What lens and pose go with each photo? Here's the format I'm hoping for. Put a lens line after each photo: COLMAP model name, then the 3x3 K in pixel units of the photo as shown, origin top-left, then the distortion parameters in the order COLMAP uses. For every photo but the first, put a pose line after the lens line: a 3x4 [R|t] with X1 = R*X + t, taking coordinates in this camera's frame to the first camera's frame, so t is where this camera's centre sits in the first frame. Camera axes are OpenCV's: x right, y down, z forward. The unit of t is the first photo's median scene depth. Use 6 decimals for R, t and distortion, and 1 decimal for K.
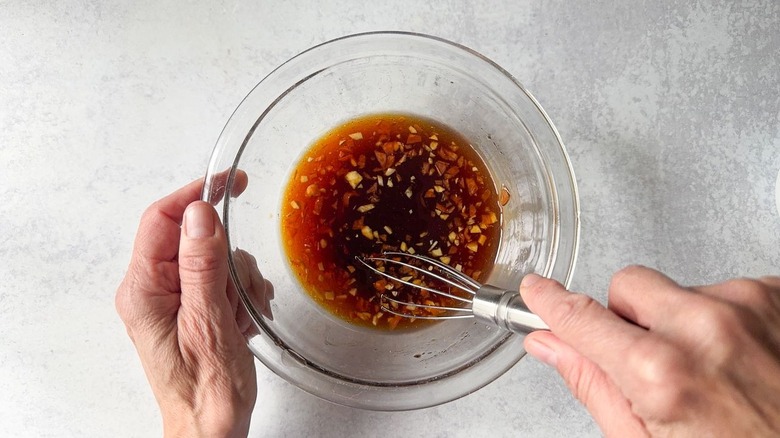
lens RADIAL K [[313.8, 0, 389.5], [0, 313.8, 218.5], [0, 0, 1]] dist [-0.014613, -0.000211]
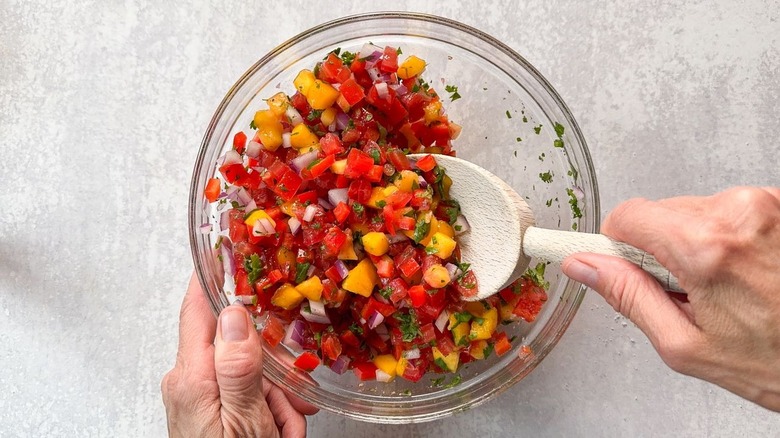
lens RADIAL K [[313.8, 0, 385.9], [0, 313.8, 193.0], [0, 0, 1]] dist [-0.014613, -0.000211]
pose [[-0.996934, -0.071211, 0.032420, 1.498080], [0.071647, -0.997352, 0.012489, -0.732552], [0.031445, 0.014773, 0.999396, -0.046339]]
